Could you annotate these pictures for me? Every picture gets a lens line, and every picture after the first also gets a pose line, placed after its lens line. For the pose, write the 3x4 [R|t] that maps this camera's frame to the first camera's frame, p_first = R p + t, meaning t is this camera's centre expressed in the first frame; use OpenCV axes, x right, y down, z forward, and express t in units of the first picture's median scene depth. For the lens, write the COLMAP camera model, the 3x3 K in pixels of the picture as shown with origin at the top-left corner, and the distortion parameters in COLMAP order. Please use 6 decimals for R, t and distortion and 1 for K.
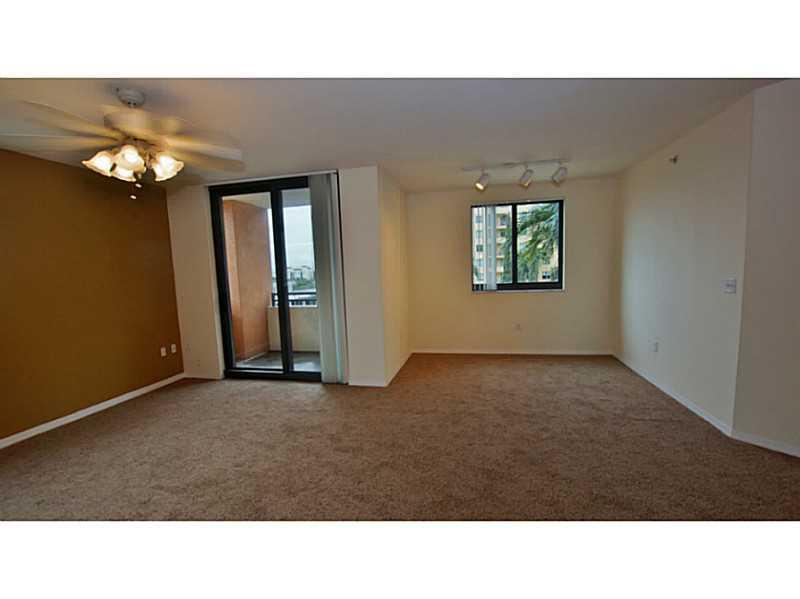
lens RADIAL K [[354.3, 0, 403.2], [0, 354.3, 303.9], [0, 0, 1]] dist [-0.028103, 0.000296]
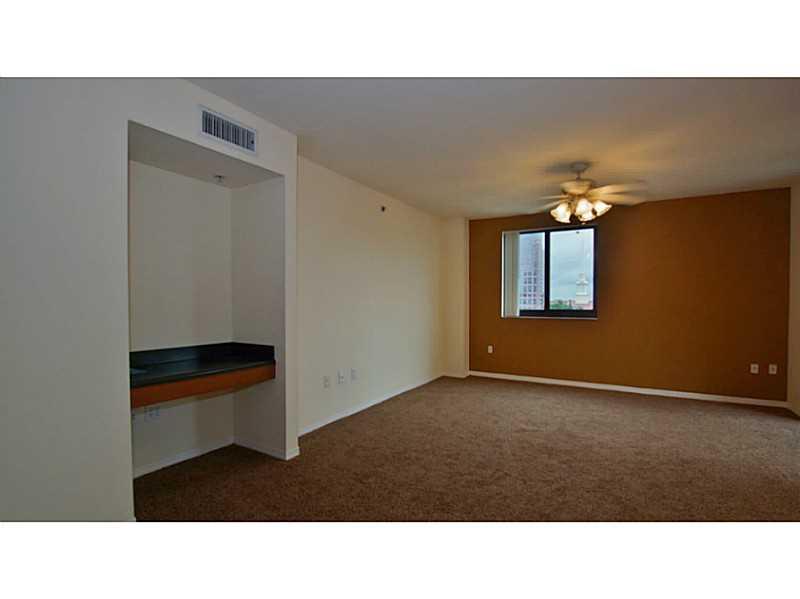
lens RADIAL K [[371.3, 0, 404.5], [0, 371.3, 303.7], [0, 0, 1]] dist [-0.028313, 0.001793]
pose [[-0.304343, 0.043533, -0.951567, 0.525017], [-0.087407, 0.993464, 0.073406, -0.024111], [0.948544, 0.105514, -0.298549, 0.407072]]
